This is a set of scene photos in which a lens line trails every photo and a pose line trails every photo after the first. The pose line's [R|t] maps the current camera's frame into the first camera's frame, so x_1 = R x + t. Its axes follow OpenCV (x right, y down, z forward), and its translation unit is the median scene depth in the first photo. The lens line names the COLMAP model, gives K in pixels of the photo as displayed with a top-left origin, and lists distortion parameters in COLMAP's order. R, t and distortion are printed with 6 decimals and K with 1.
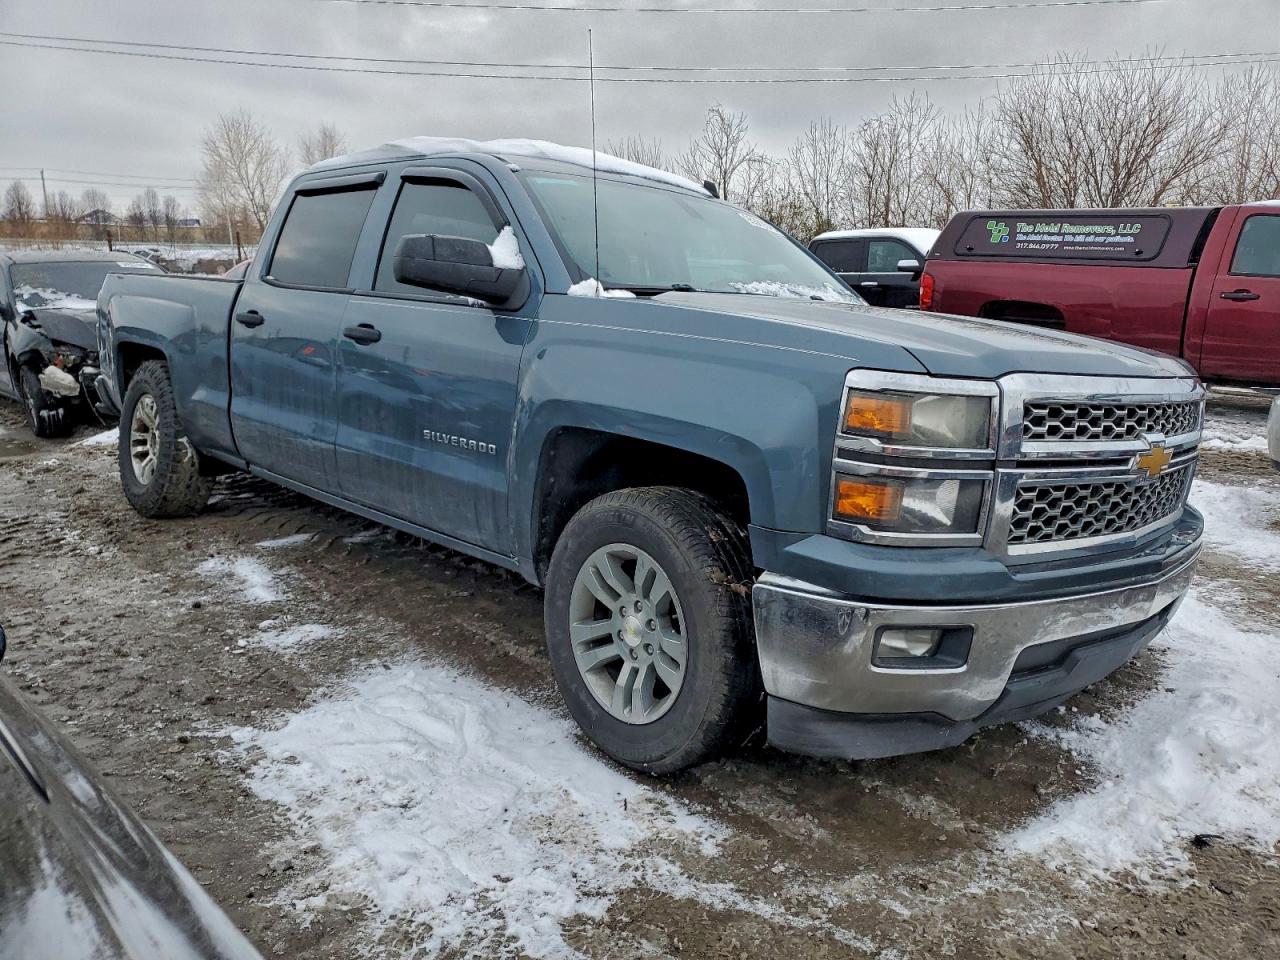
lens RADIAL K [[975.6, 0, 650.6], [0, 975.6, 485.4], [0, 0, 1]] dist [0.028276, 0.009610]
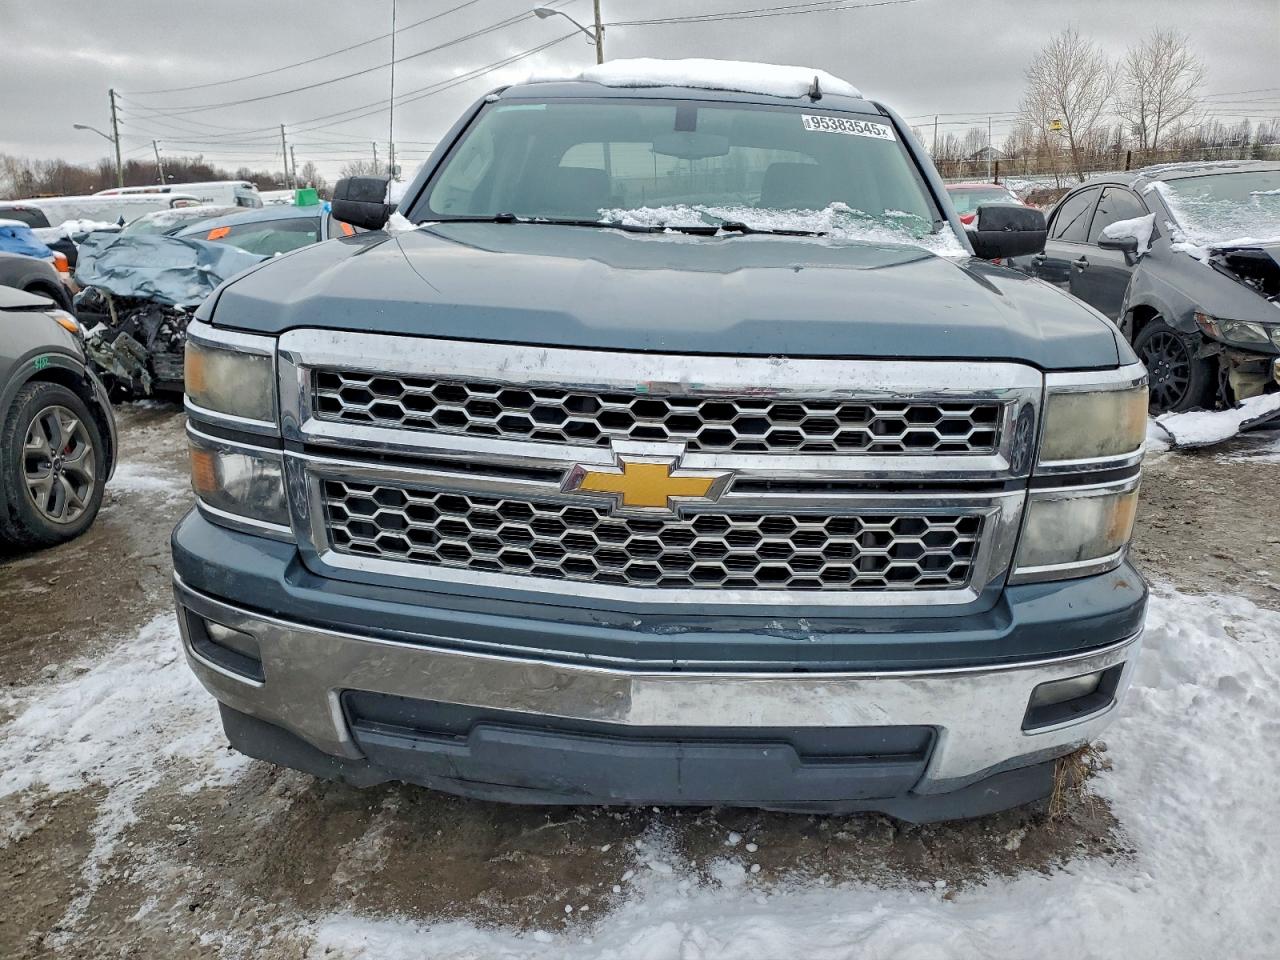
lens RADIAL K [[975.6, 0, 647.2], [0, 975.6, 474.0], [0, 0, 1]] dist [0.028276, 0.009610]
pose [[0.681484, 0.151646, -0.715949, 0.982259], [-0.110154, 0.988405, 0.104503, -0.097574], [0.723495, 0.007647, 0.690287, 0.592134]]
